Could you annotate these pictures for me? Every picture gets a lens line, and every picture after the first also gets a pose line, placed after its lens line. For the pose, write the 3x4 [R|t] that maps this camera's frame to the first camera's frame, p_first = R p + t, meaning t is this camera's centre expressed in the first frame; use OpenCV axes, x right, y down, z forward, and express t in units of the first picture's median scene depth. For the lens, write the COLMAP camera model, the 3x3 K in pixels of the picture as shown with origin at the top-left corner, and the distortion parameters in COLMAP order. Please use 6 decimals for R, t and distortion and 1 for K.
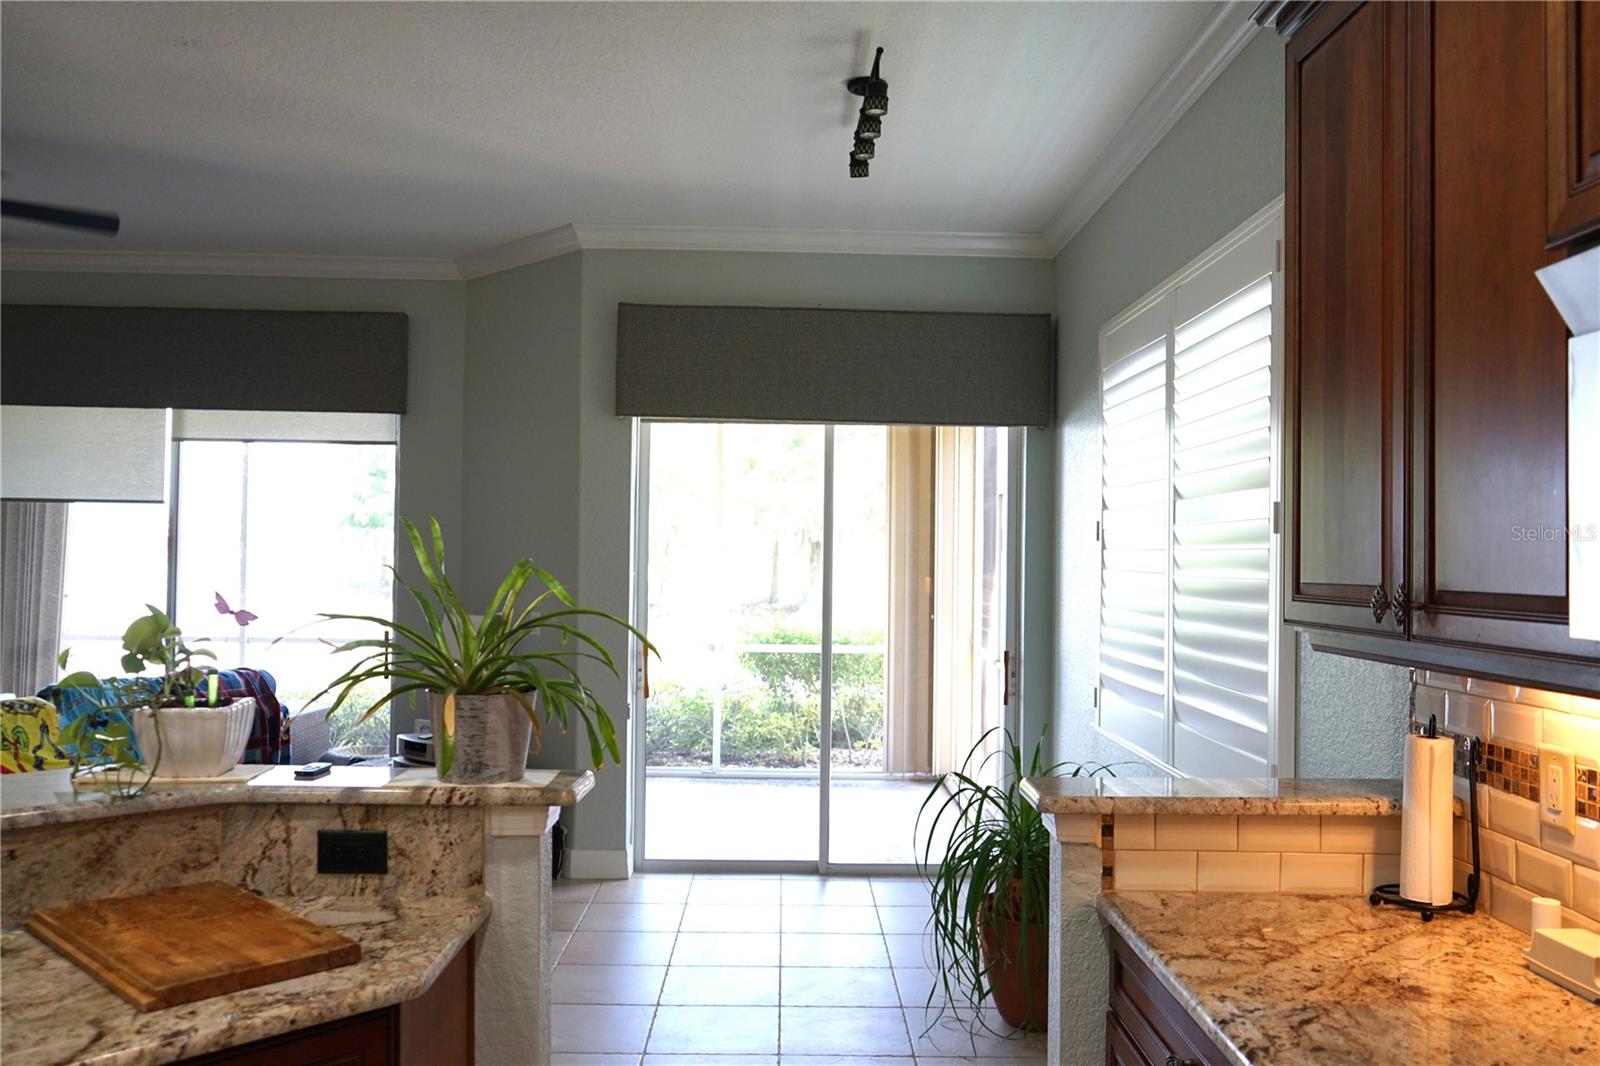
lens RADIAL K [[1273.4, 0, 799.3], [0, 1273.4, 535.4], [0, 0, 1]] dist [-0.013578, 0.004663]
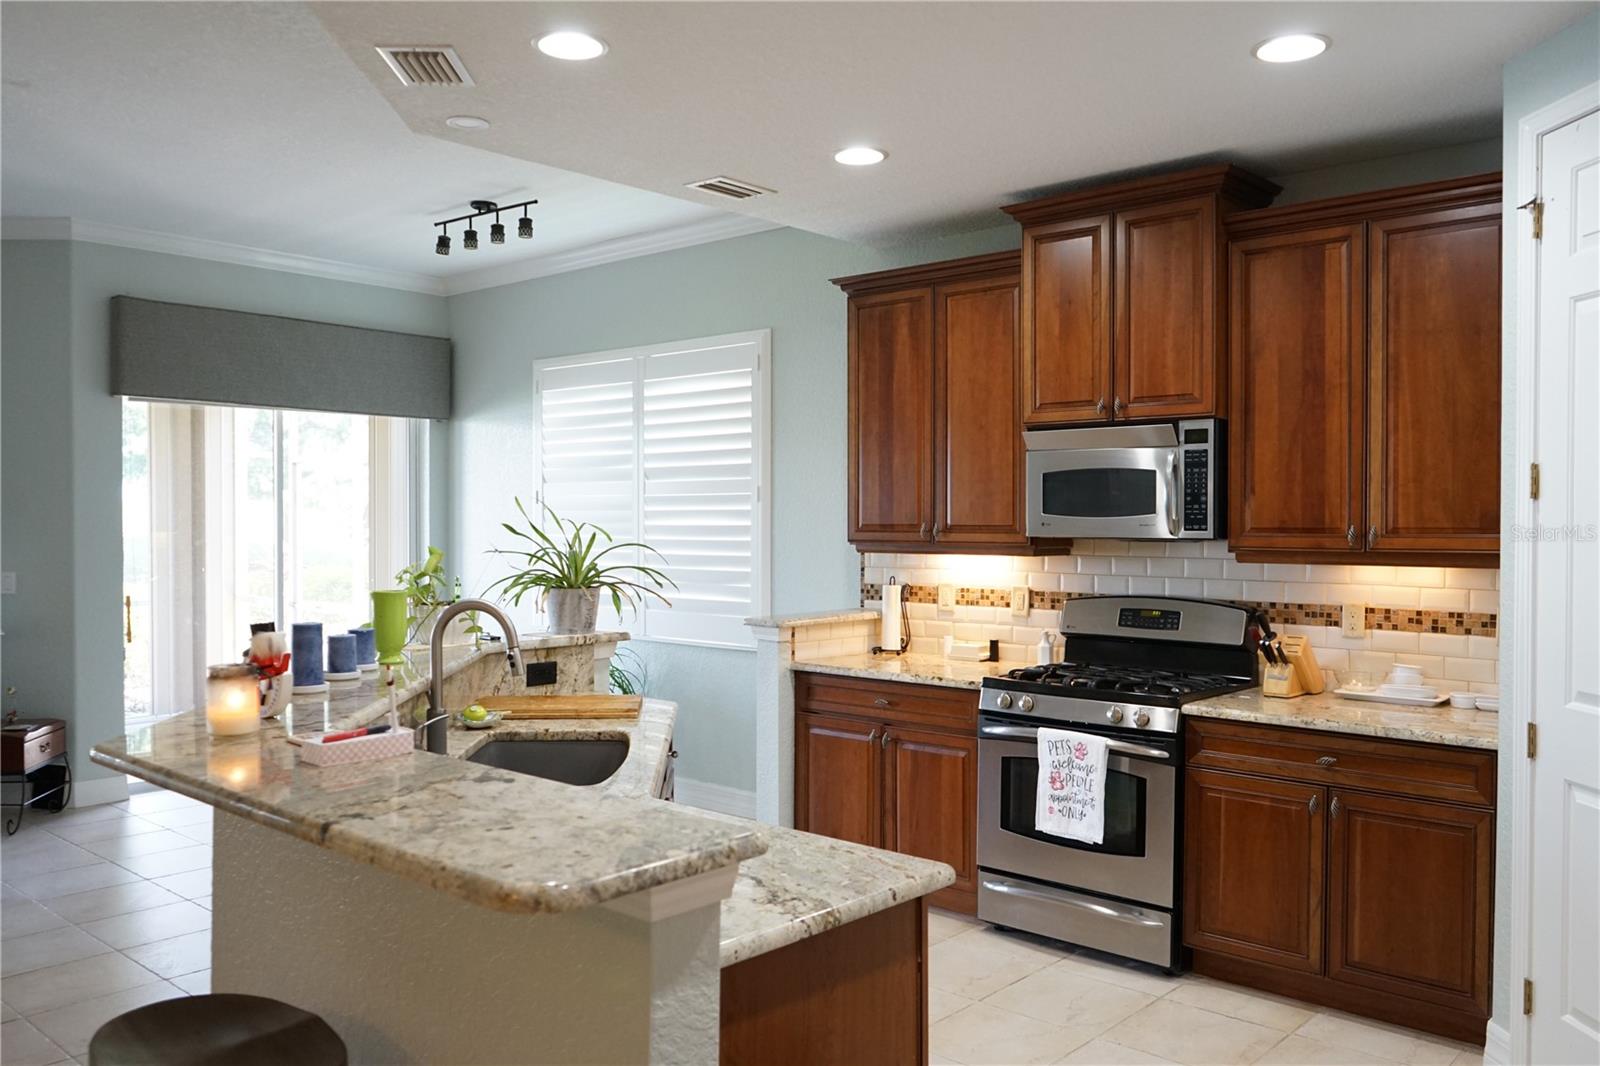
lens RADIAL K [[1271.8, 0, 799.1], [0, 1271.8, 536.6], [0, 0, 1]] dist [-0.006827, 0.008729]
pose [[0.679283, -0.024600, 0.733464, -1.484401], [-0.003037, 0.999335, 0.036330, -0.026942], [-0.733870, -0.026906, 0.678757, -0.573373]]
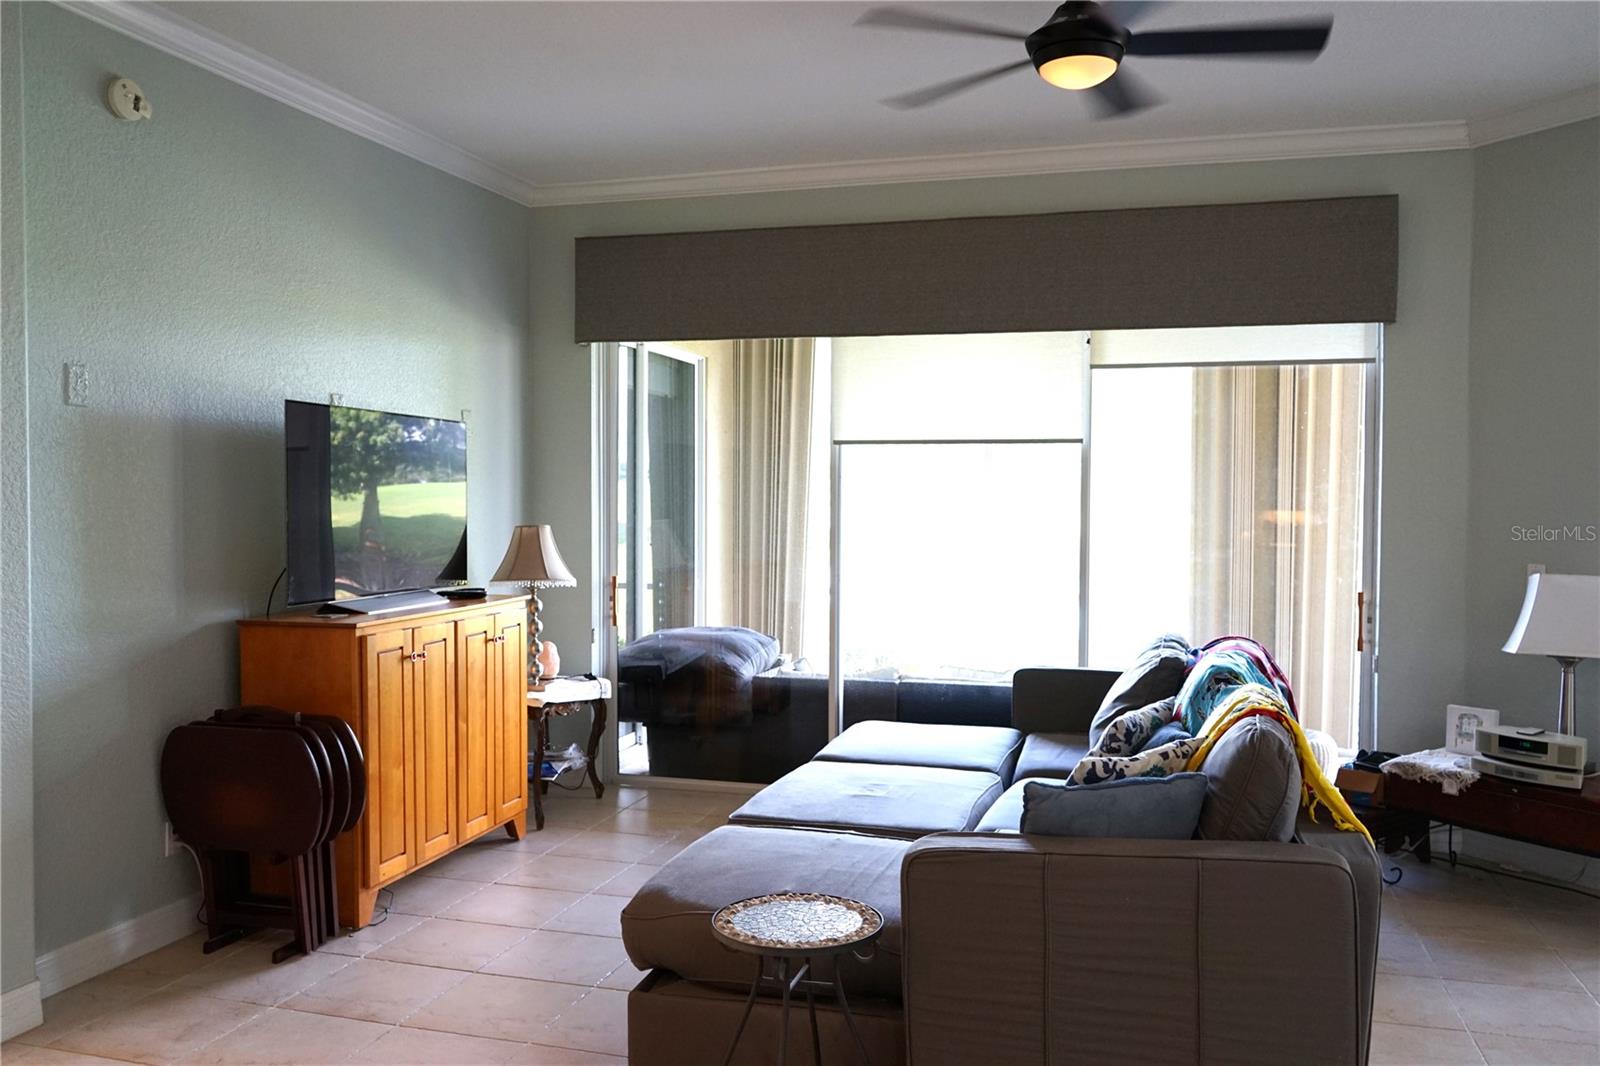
lens RADIAL K [[1273.4, 0, 799.3], [0, 1273.4, 535.4], [0, 0, 1]] dist [-0.013578, 0.004663]
pose [[0.955793, -0.003193, -0.294022, -1.293830], [0.015307, 0.999125, 0.038912, 0.004738], [0.293640, -0.041693, 0.955006, 0.367140]]
